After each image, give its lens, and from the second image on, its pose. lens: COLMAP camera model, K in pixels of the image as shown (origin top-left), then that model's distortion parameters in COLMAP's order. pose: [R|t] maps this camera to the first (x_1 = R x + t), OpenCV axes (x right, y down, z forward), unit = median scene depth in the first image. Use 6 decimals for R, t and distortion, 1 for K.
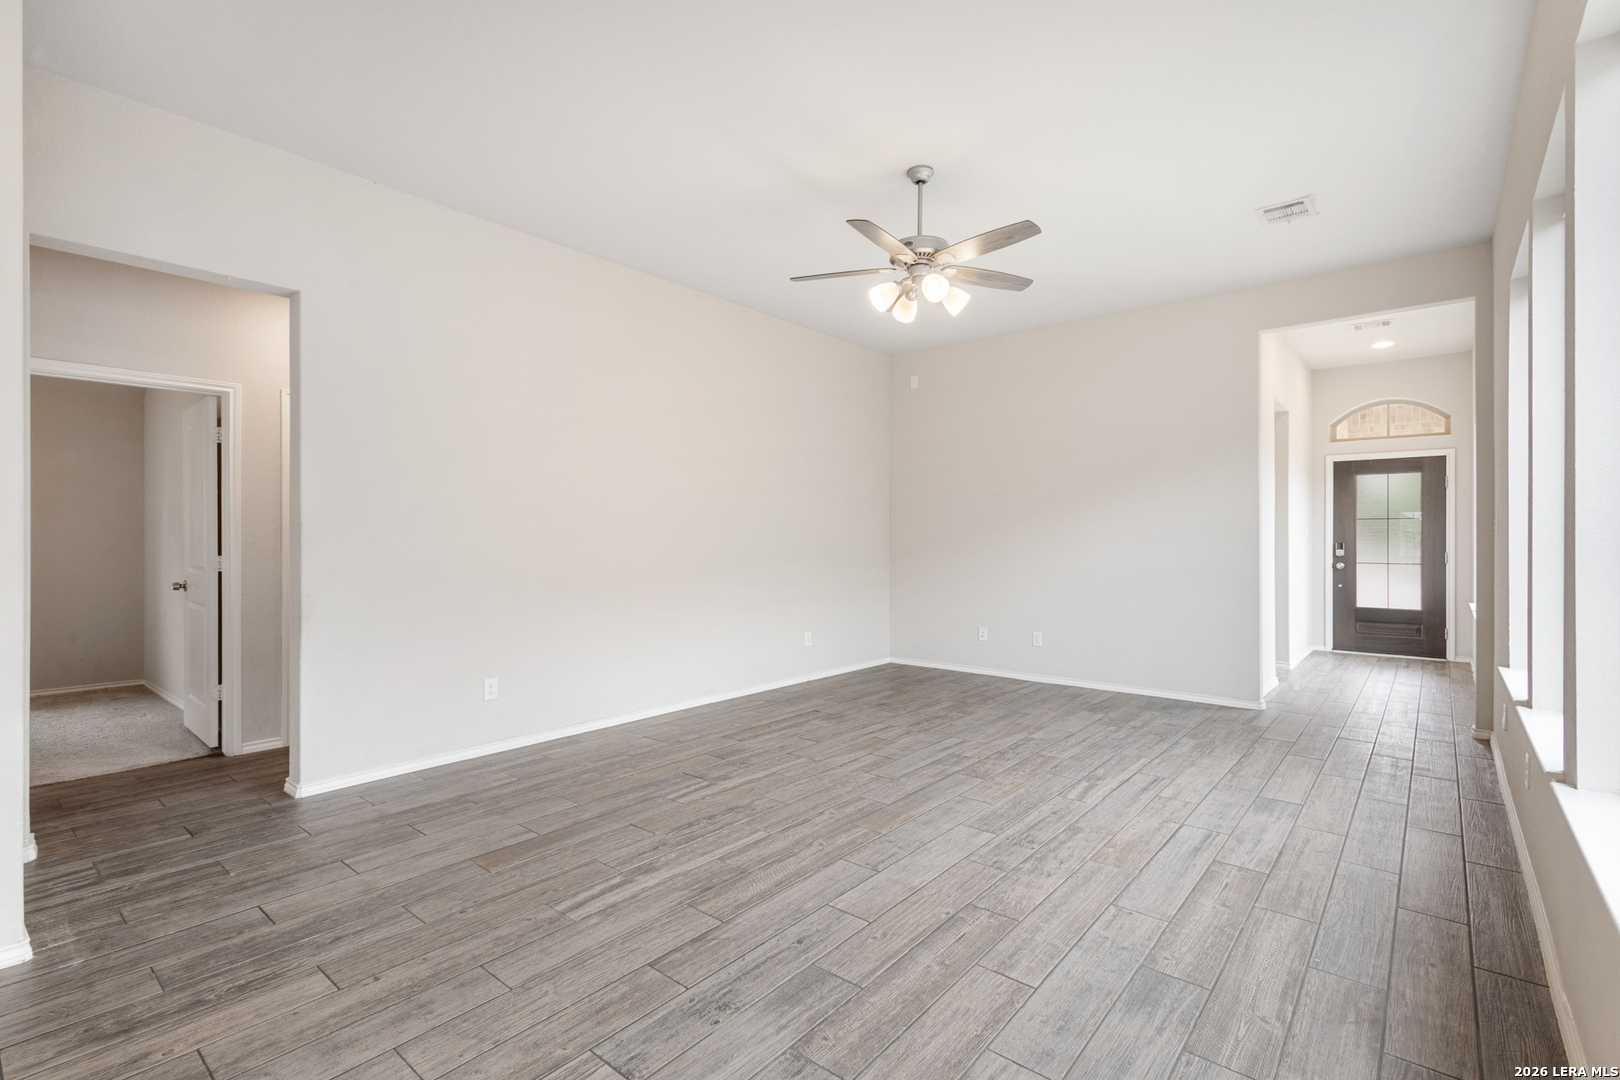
lens RADIAL K [[753.9, 0, 811.3], [0, 753.9, 524.1], [0, 0, 1]] dist [0.006215, 0.000075]
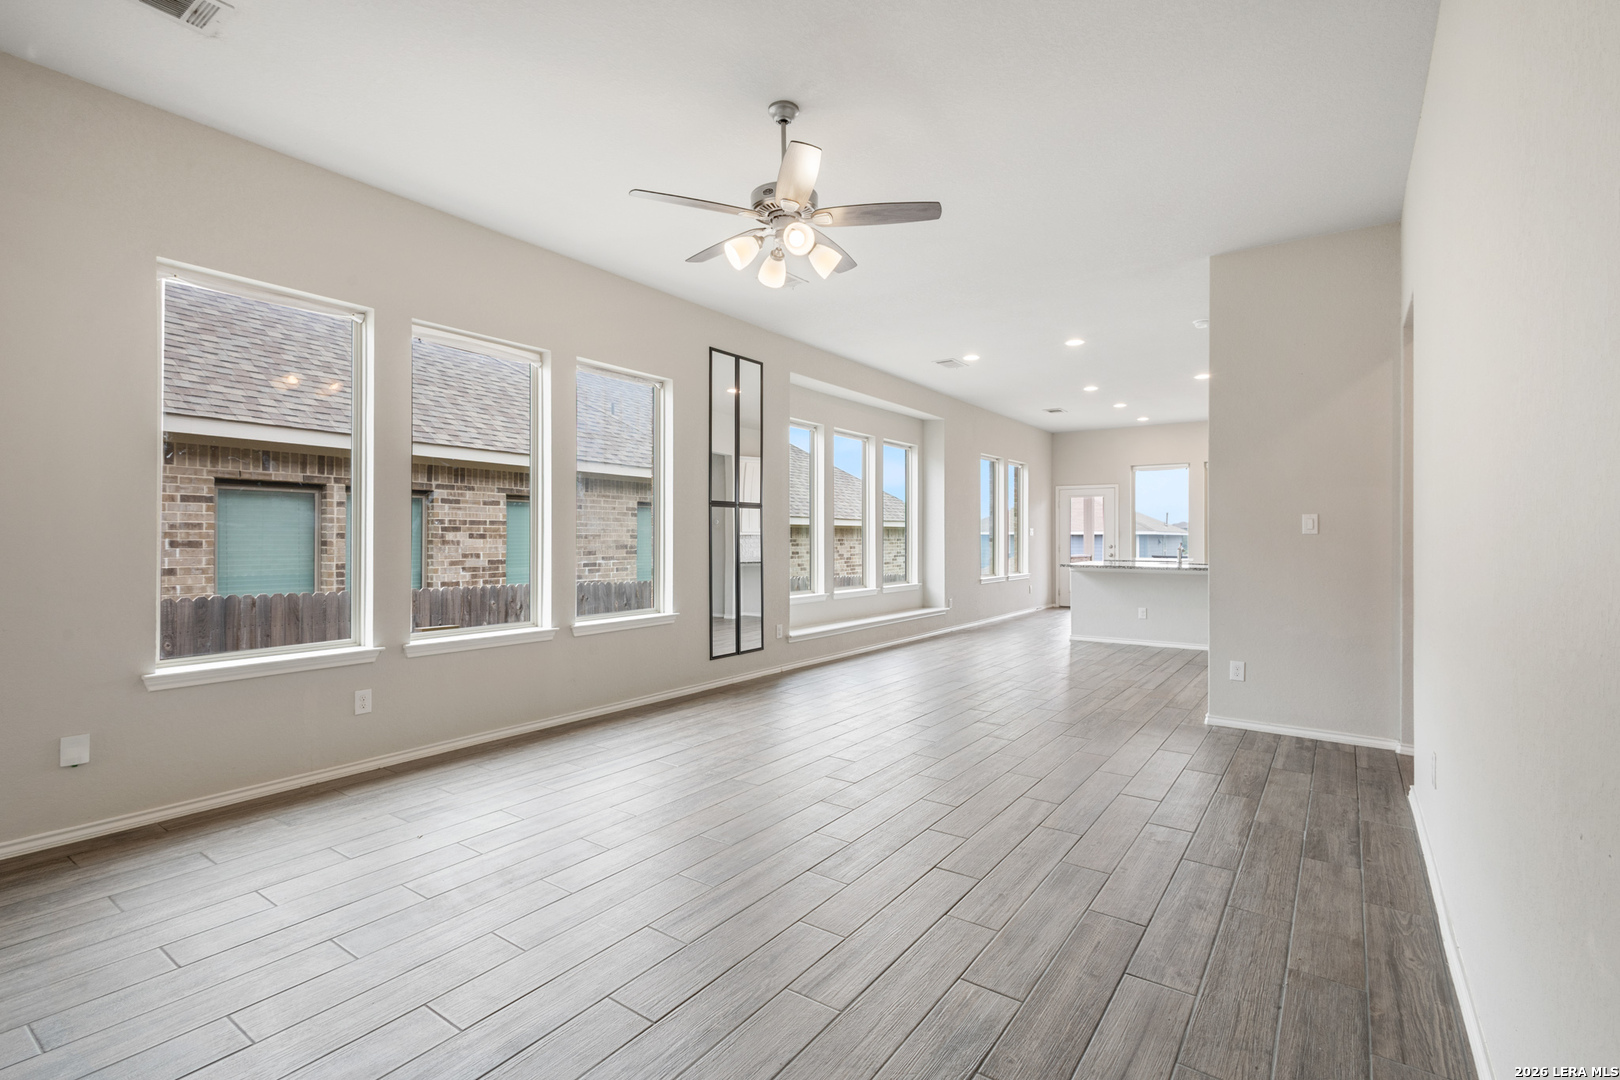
lens RADIAL K [[753.9, 0, 797.6], [0, 753.9, 536.4], [0, 0, 1]] dist [0.006215, 0.000075]
pose [[-0.998079, -0.003374, -0.061862, 0.172575], [-0.002324, 0.999852, -0.017039, 0.032548], [0.061910, -0.016863, -0.997939, 1.757990]]
